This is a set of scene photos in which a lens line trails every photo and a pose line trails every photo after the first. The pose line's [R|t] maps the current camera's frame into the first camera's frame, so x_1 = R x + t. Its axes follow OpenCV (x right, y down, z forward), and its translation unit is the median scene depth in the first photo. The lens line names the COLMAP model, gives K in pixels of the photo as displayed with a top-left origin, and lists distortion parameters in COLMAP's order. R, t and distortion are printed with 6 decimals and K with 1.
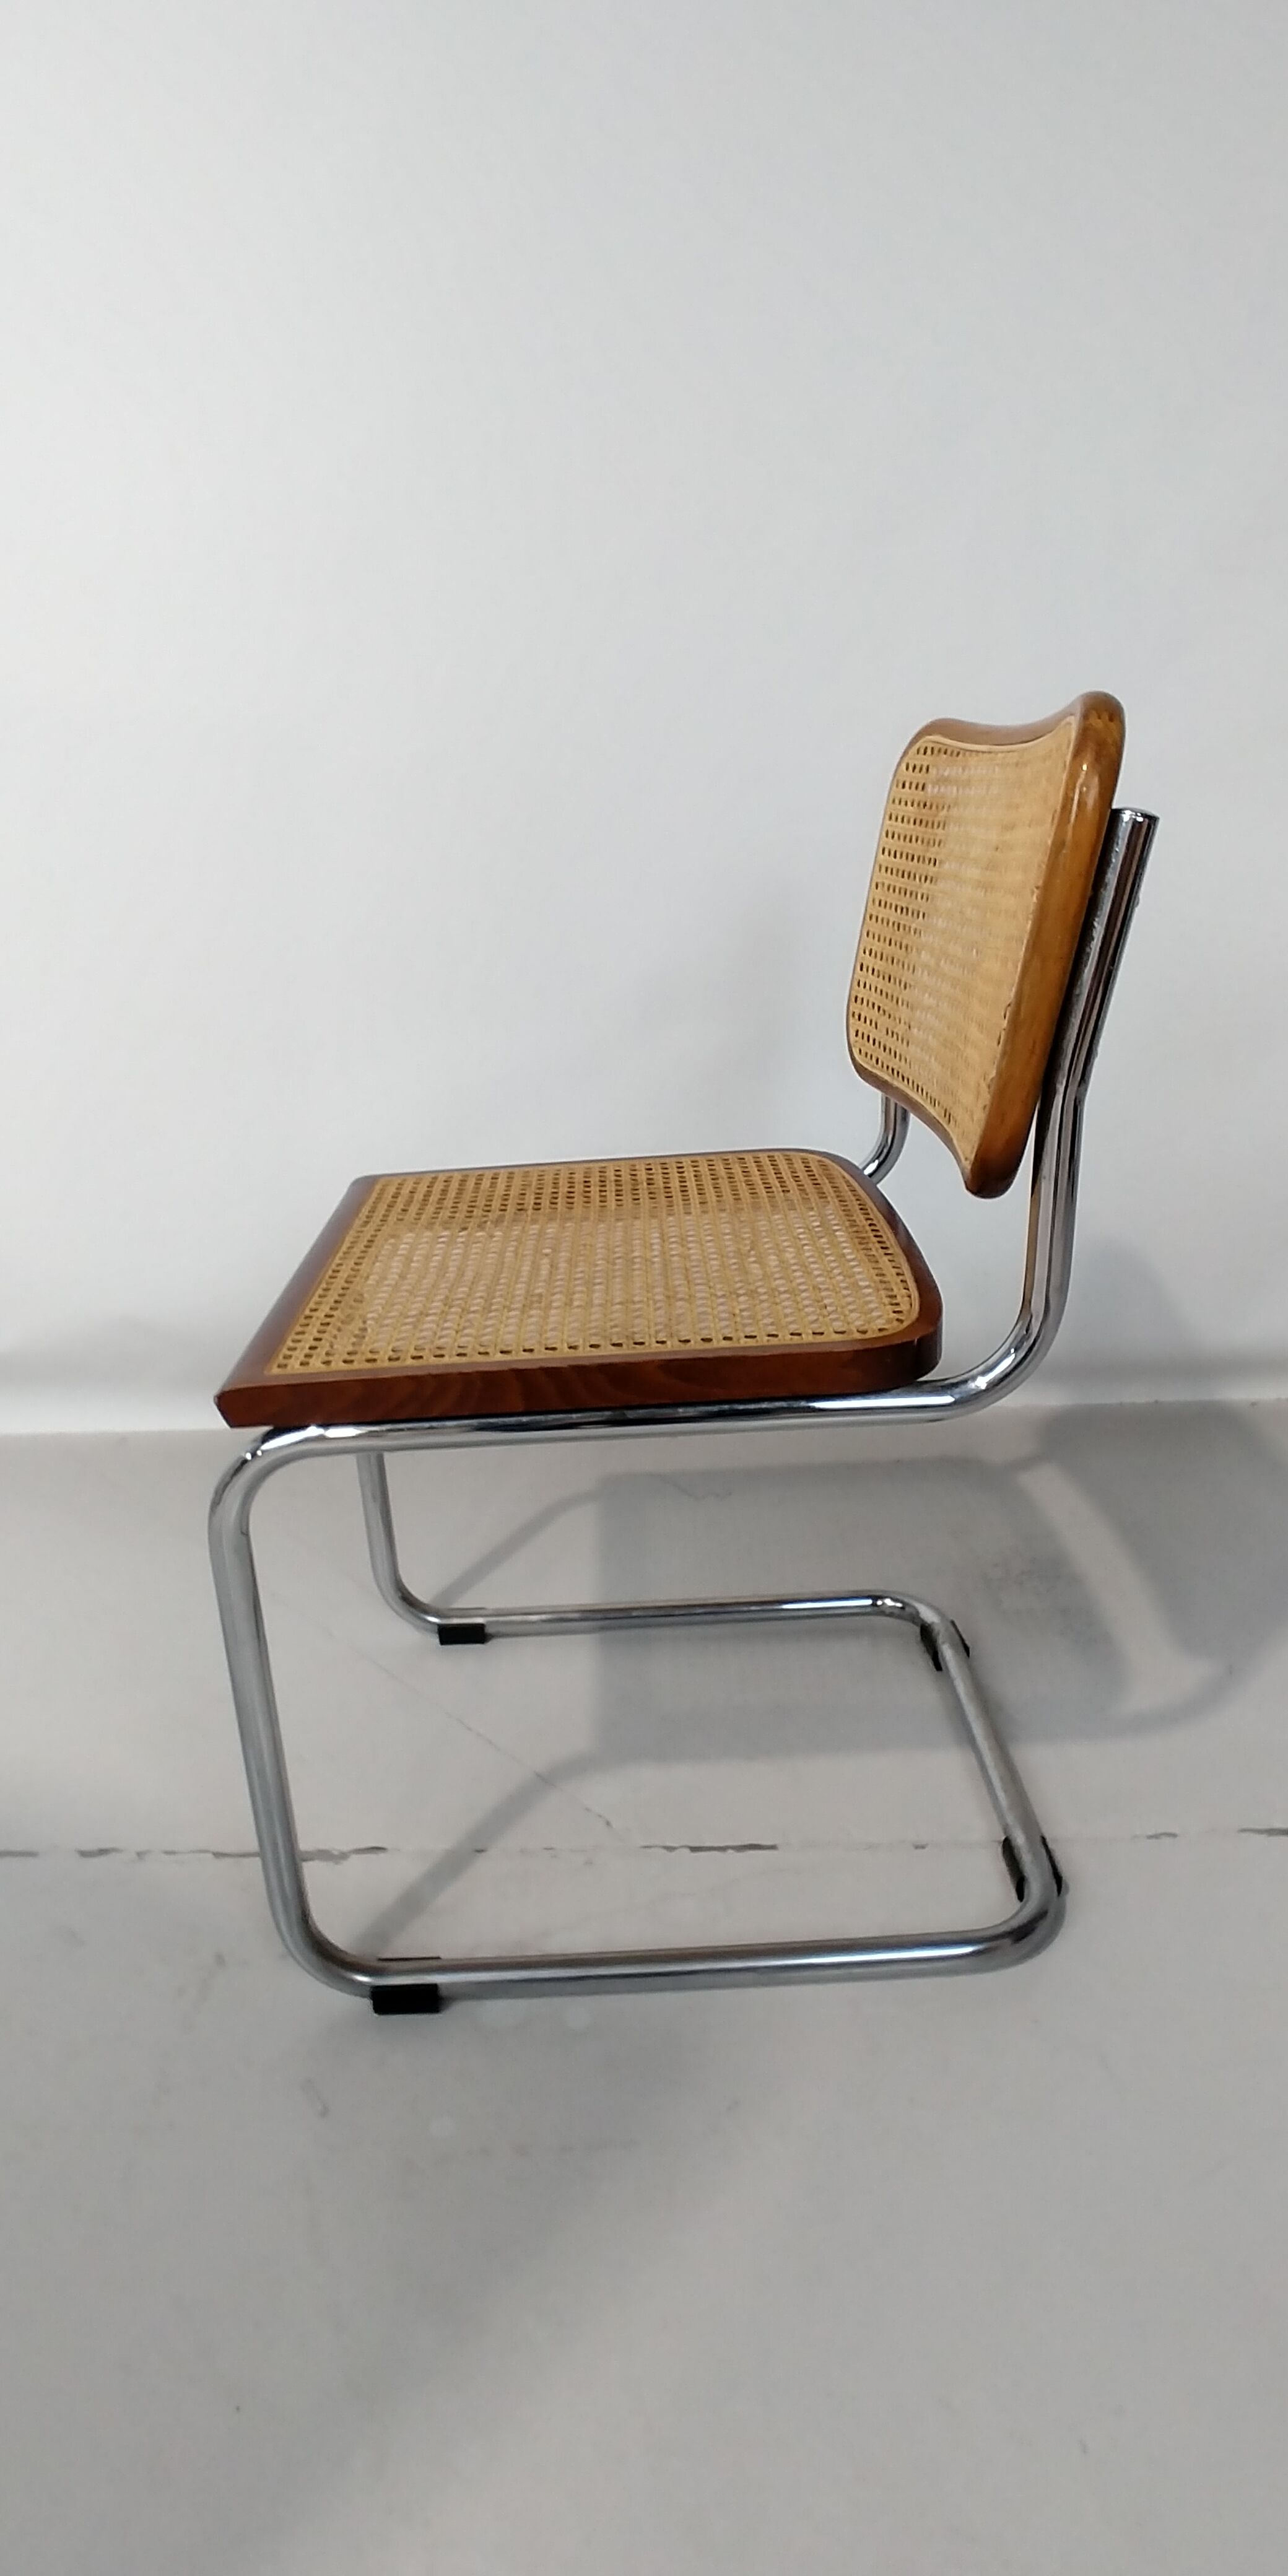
lens RADIAL K [[1467.8, 0, 713.0], [0, 1467.8, 1290.7], [0, 0, 1]] dist [-0.074204, -0.001898]
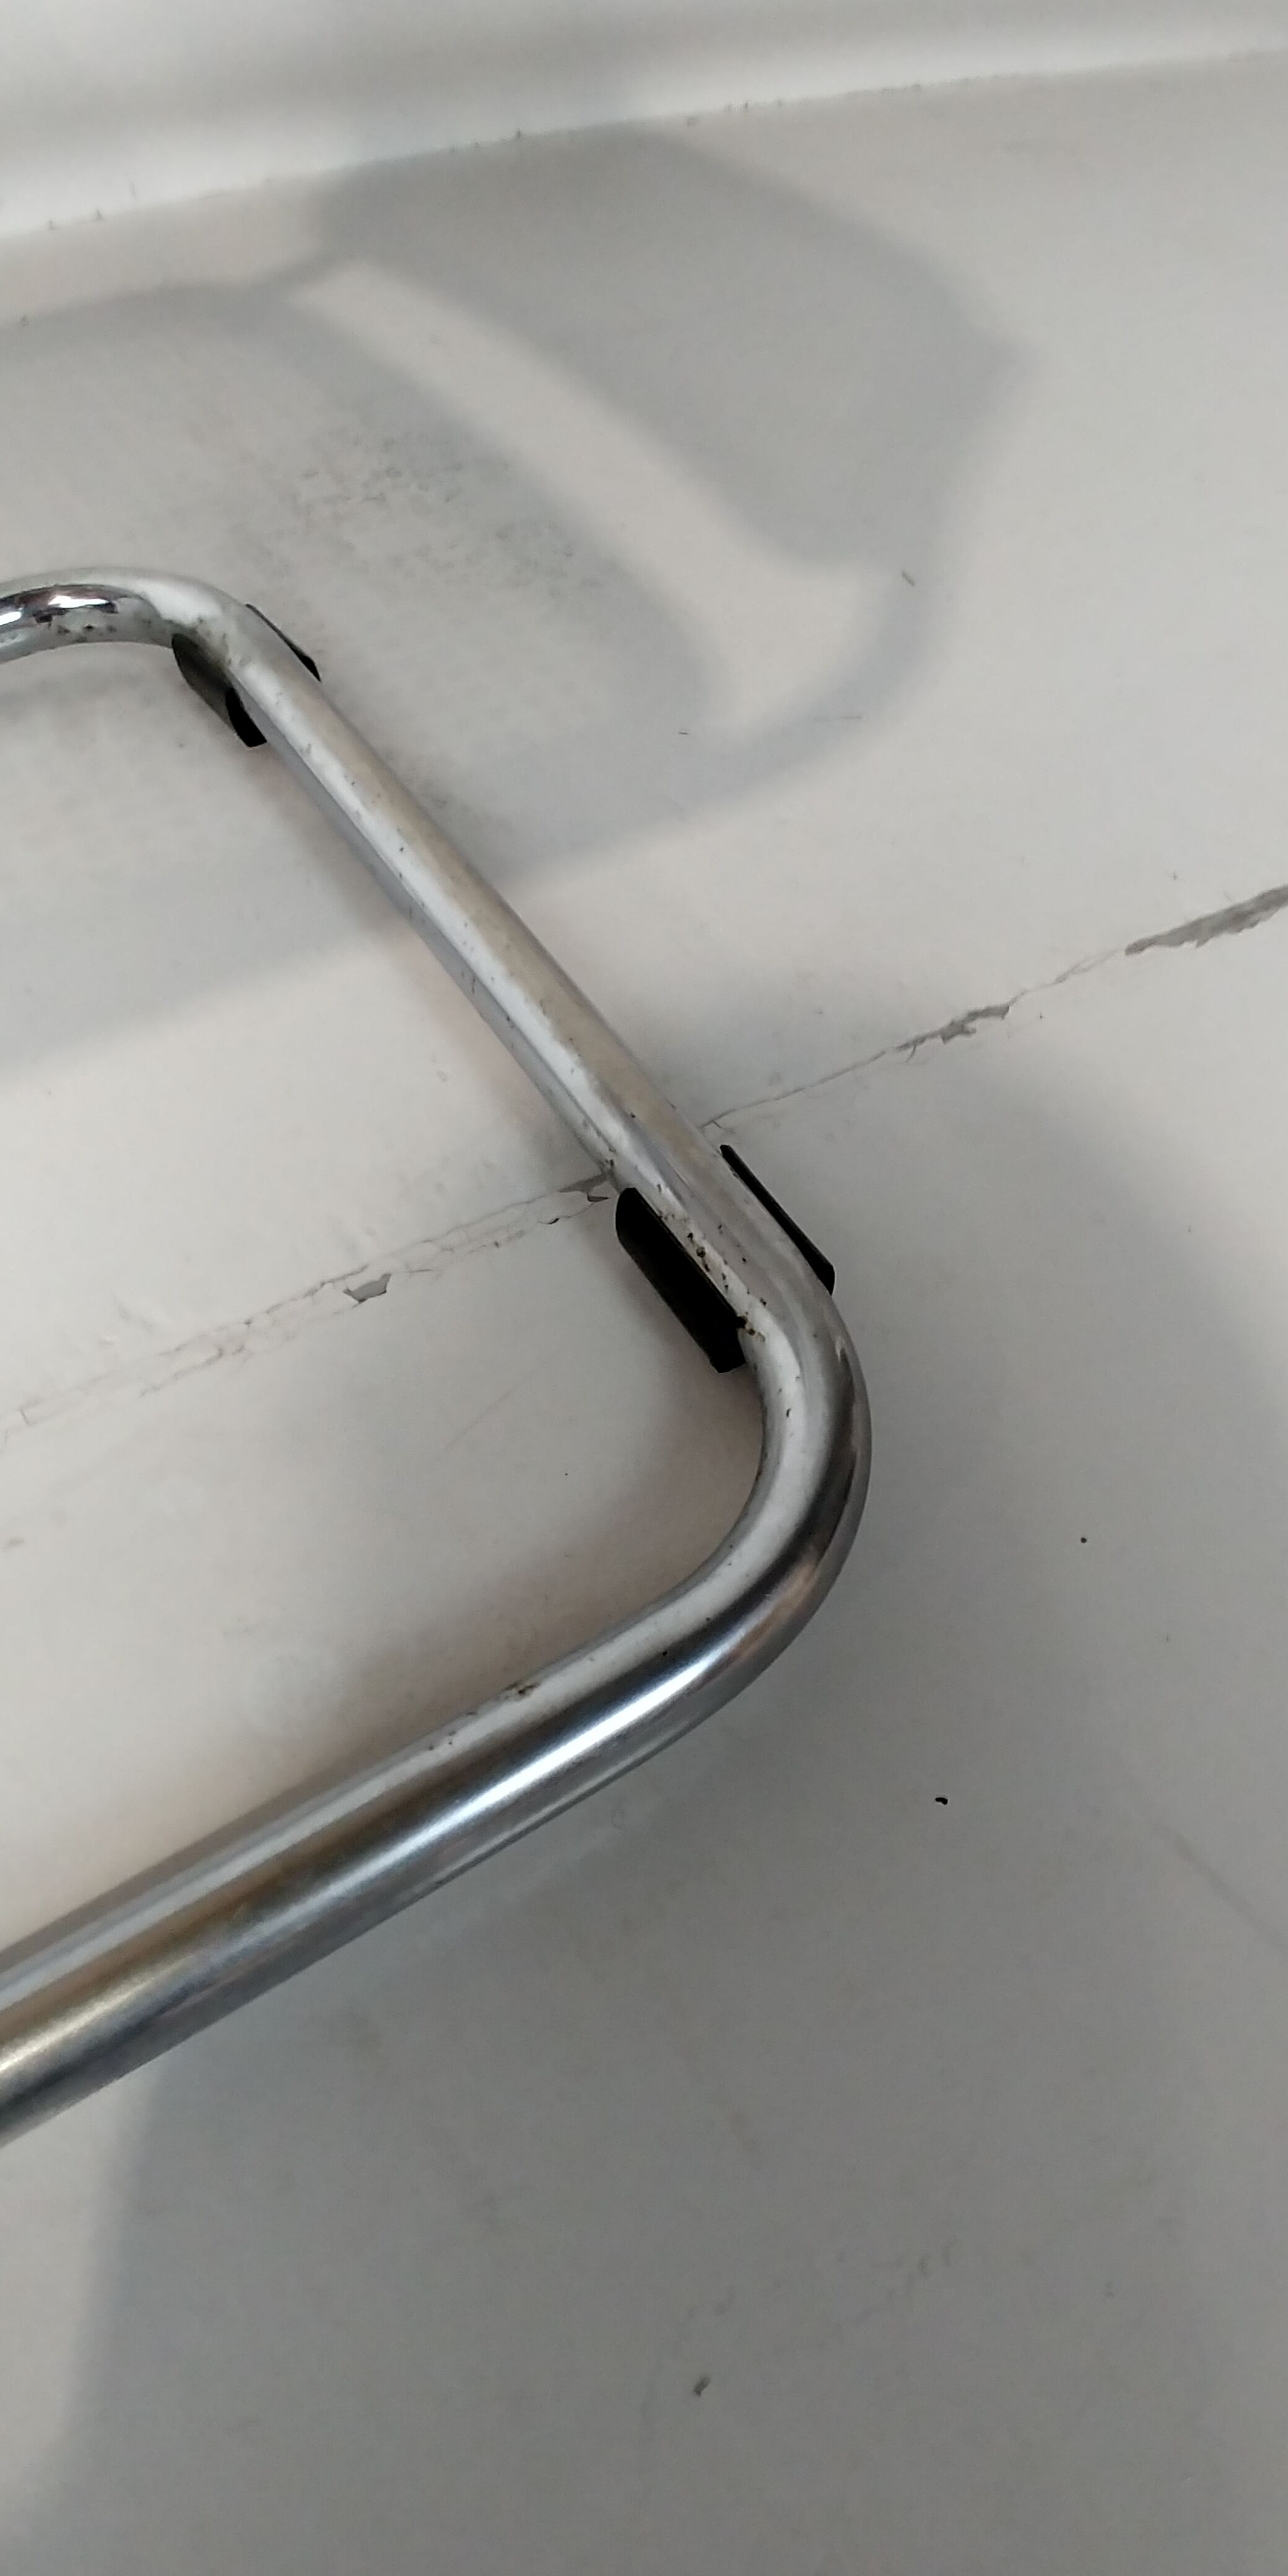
lens RADIAL K [[1467.8, 0, 713.0], [0, 1467.8, 1290.7], [0, 0, 1]] dist [-0.074204, -0.001898]
pose [[0.872825, -0.375488, 0.311746, 0.105460], [0.127919, 0.792465, 0.596353, 0.196289], [-0.470971, -0.480633, 0.739715, 0.711243]]
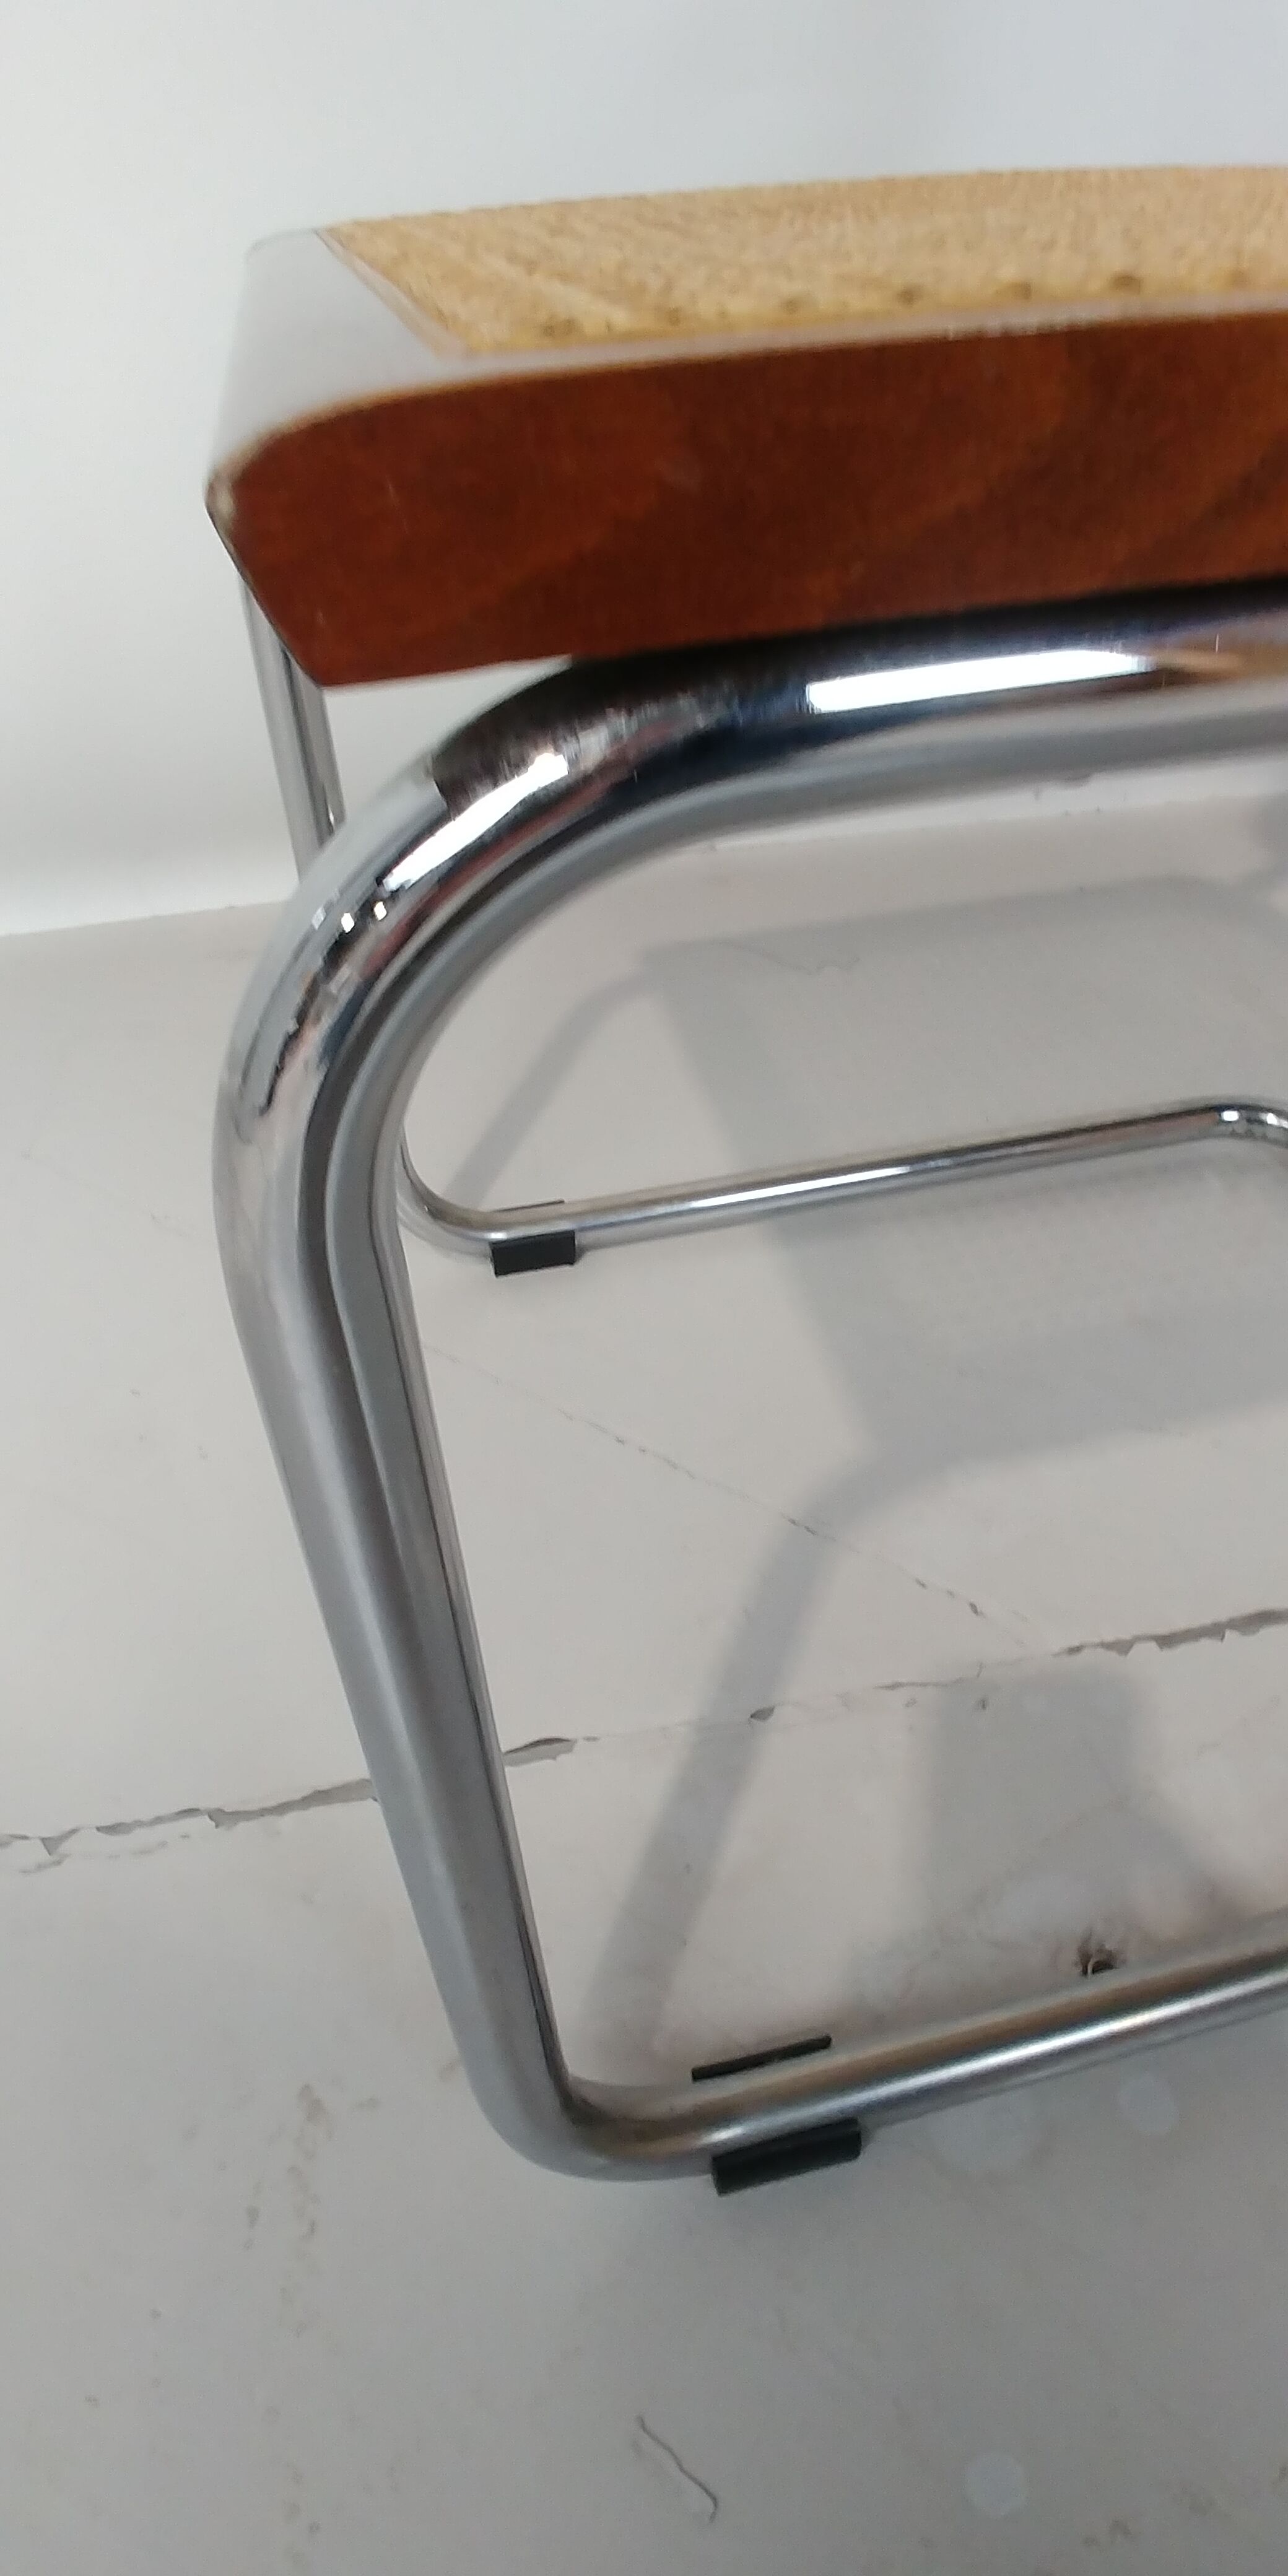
lens RADIAL K [[1467.8, 0, 713.0], [0, 1467.8, 1290.7], [0, 0, 1]] dist [-0.074204, -0.001898]
pose [[0.983778, -0.119729, 0.133586, -0.223651], [0.066410, 0.934841, 0.348800, 0.074245], [-0.166643, -0.334271, 0.927628, 0.580046]]
